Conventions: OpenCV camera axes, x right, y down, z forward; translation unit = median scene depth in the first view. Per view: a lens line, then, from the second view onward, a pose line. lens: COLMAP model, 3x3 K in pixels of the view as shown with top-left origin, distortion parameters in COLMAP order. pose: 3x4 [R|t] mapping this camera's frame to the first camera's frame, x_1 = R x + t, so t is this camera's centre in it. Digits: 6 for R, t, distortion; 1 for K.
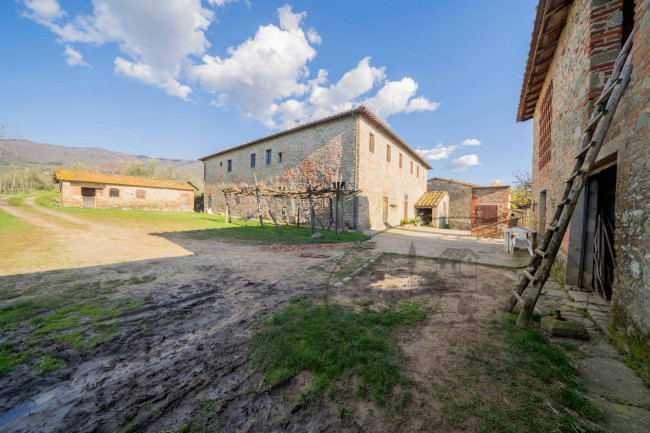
lens RADIAL K [[228.0, 0, 322.7], [0, 228.0, 216.8], [0, 0, 1]] dist [-0.026266, 0.003196]
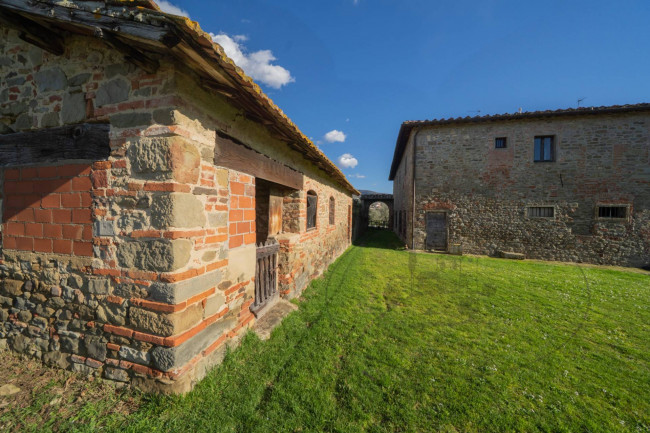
lens RADIAL K [[228.0, 0, 322.7], [0, 228.0, 216.8], [0, 0, 1]] dist [-0.026266, 0.003196]
pose [[0.917452, -0.013398, 0.397620, -1.264207], [0.010742, 0.999903, 0.008905, -0.127634], [-0.397701, -0.003898, 0.917507, 0.984782]]
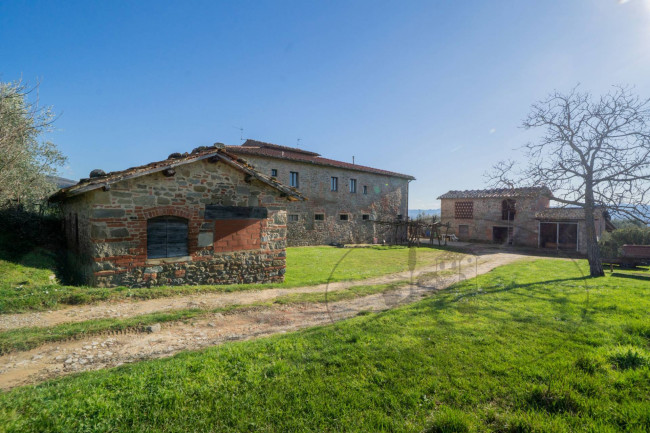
lens RADIAL K [[298.3, 0, 325.0], [0, 298.3, 216.5], [0, 0, 1]] dist [0.010190, -0.000021]
pose [[0.155705, -0.030977, 0.987318, -1.747301], [0.013283, 0.999483, 0.029264, -0.168967], [-0.987714, 0.008558, 0.156036, 0.955711]]
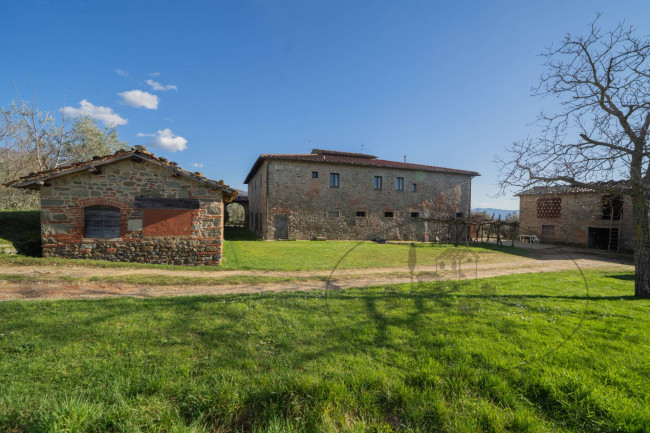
lens RADIAL K [[254.8, 0, 323.3], [0, 254.8, 216.4], [0, 0, 1]] dist [-0.007012, 0.000182]
pose [[0.522550, -0.028698, 0.852125, -1.575357], [0.016638, 0.999586, 0.023461, -0.147902], [-0.852446, 0.001918, 0.522812, 0.699449]]
